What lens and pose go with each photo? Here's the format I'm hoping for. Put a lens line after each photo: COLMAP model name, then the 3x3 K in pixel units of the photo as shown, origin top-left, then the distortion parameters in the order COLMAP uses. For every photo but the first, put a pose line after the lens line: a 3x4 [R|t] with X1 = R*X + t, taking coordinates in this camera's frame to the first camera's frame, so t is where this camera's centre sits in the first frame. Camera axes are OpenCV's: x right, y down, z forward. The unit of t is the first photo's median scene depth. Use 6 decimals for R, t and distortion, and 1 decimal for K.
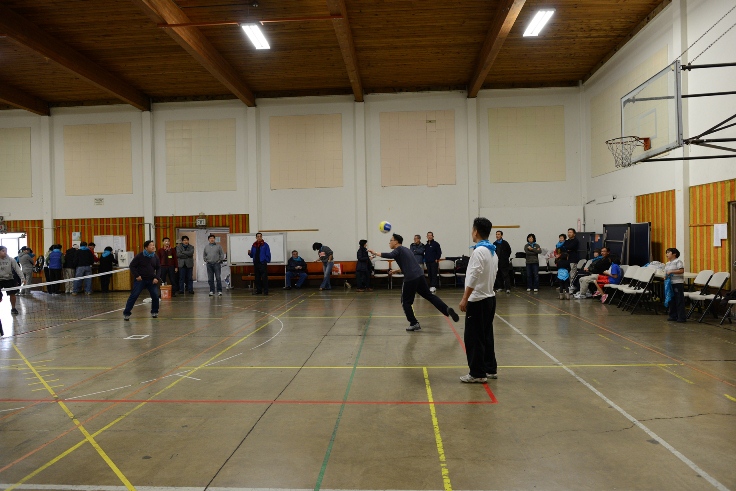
lens RADIAL K [[500.1, 0, 368.0], [0, 500.1, 245.5], [0, 0, 1]] dist [0.000088, -0.000081]
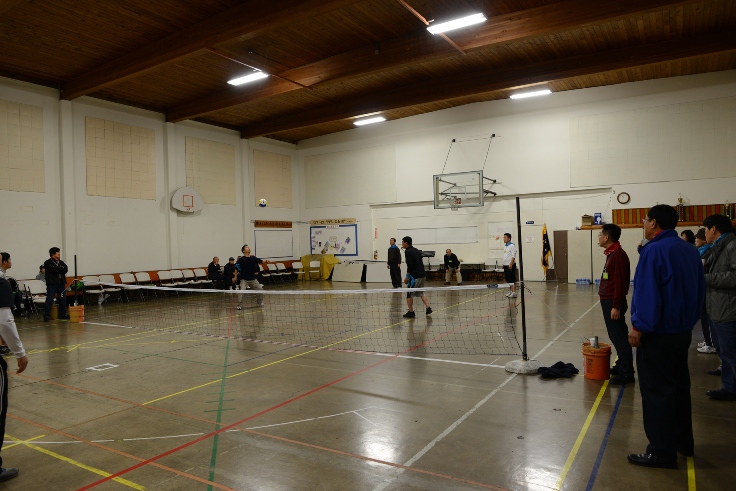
lens RADIAL K [[500.1, 0, 368.0], [0, 500.1, 245.5], [0, 0, 1]] dist [0.000088, -0.000081]
pose [[0.470397, -0.000214, 0.882455, -0.553565], [0.015930, 0.999839, -0.008250, -0.024241], [-0.882311, 0.017938, 0.470325, 0.154093]]
